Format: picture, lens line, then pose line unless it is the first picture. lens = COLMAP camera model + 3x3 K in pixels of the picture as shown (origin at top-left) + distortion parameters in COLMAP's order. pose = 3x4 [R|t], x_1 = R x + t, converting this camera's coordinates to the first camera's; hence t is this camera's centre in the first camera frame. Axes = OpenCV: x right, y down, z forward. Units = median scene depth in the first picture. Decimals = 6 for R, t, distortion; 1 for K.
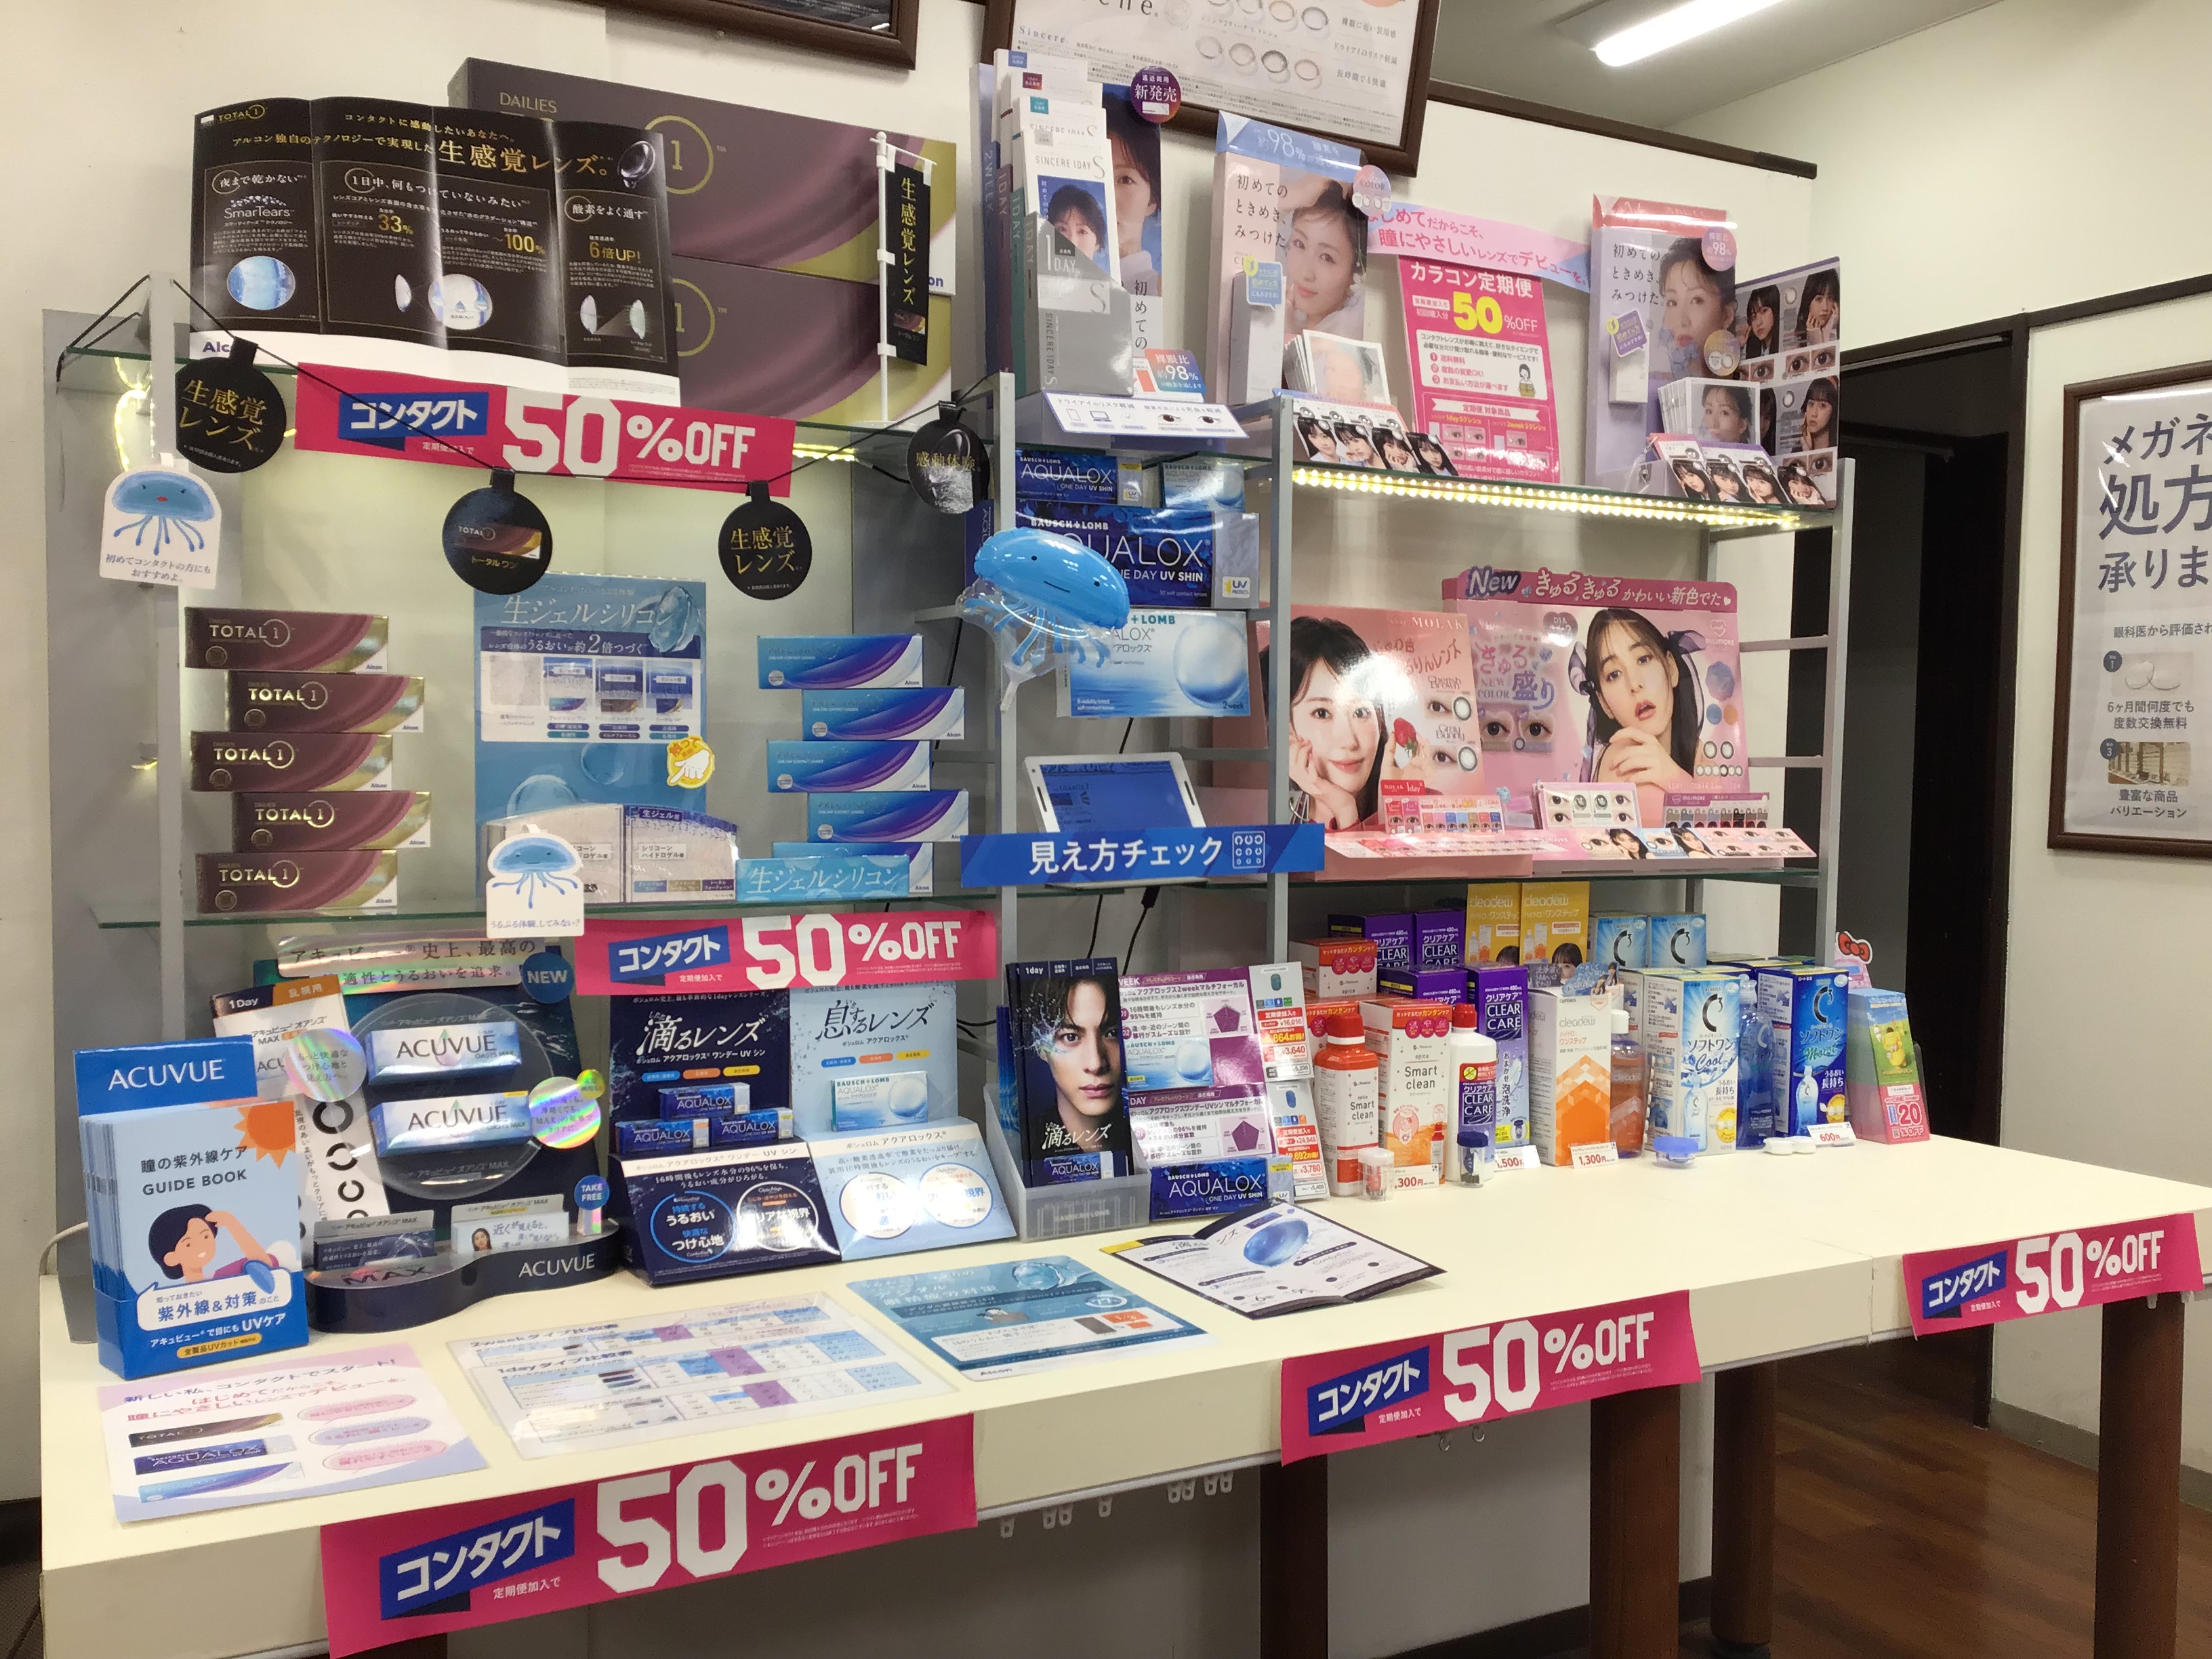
lens RADIAL K [[1930.4, 0, 1109.6], [0, 1930.4, 851.2], [0, 0, 1]] dist [0.039941, -0.021825]
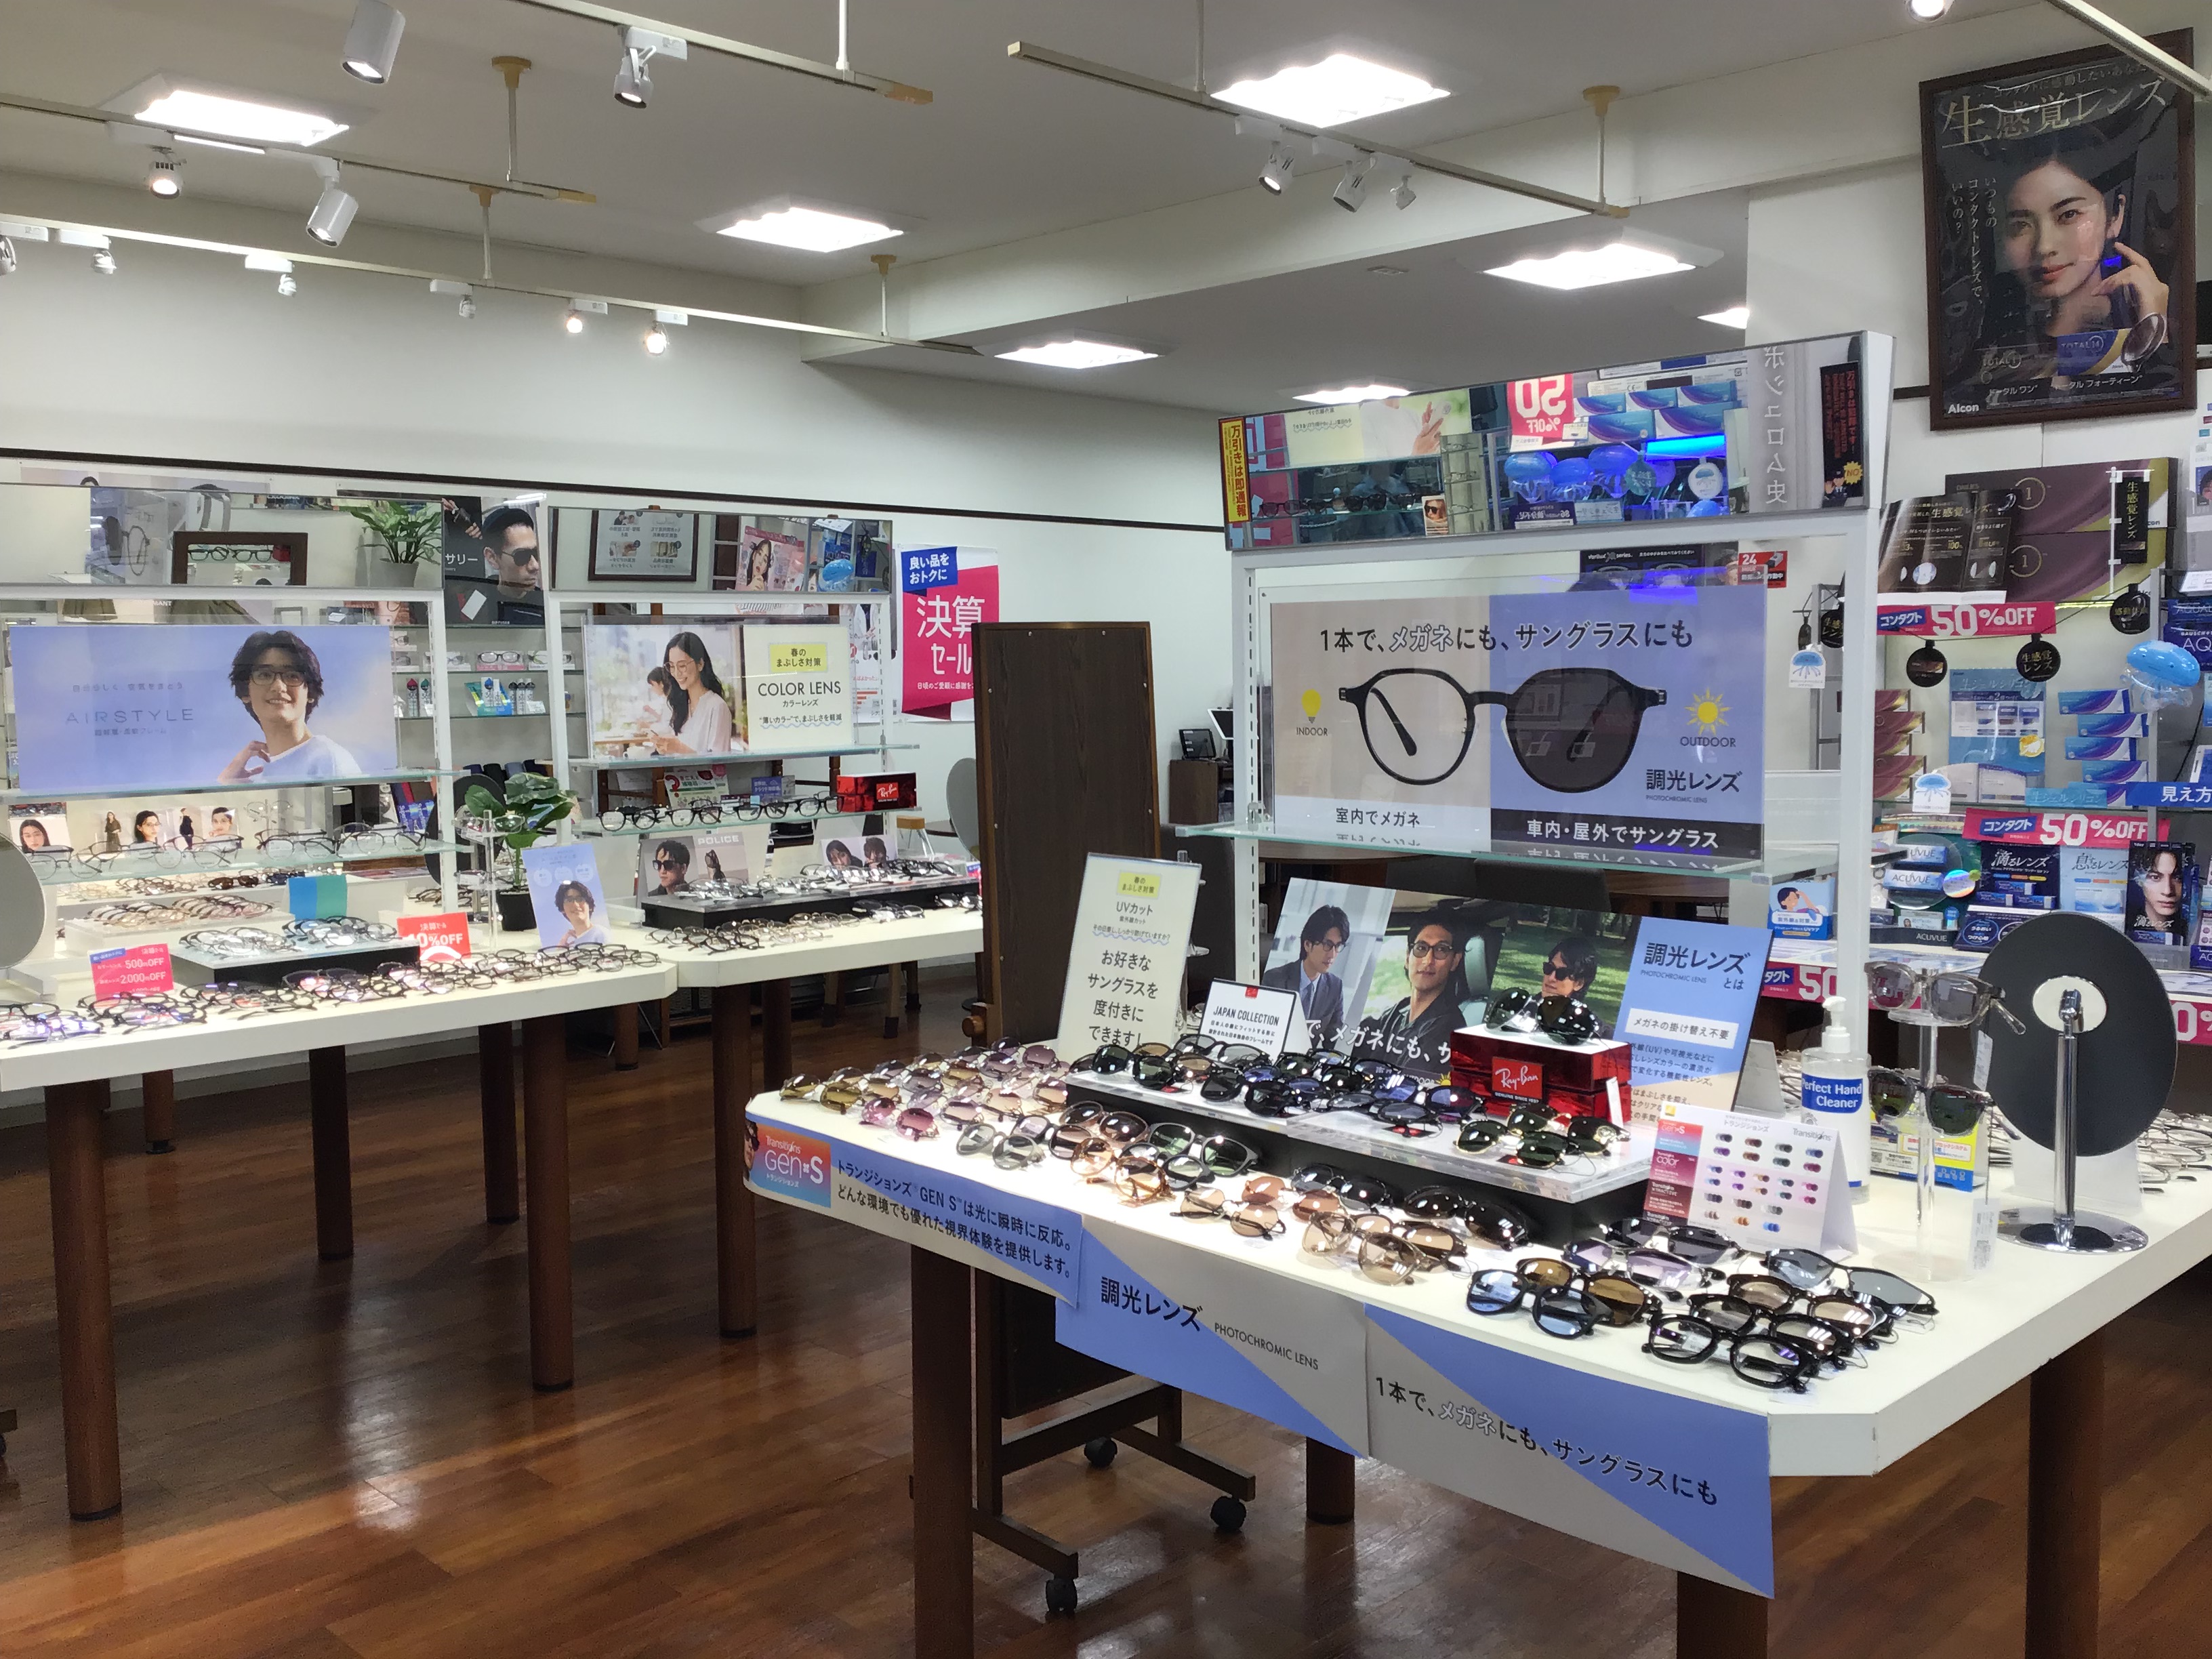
lens RADIAL K [[1930.4, 0, 1106.5], [0, 1930.4, 830.1], [0, 0, 1]] dist [0.039941, -0.021825]
pose [[0.270638, 0.066335, -0.960393, 1.786023], [-0.032397, 0.997686, 0.059781, -0.049427], [0.962136, 0.014935, 0.272161, -0.735656]]
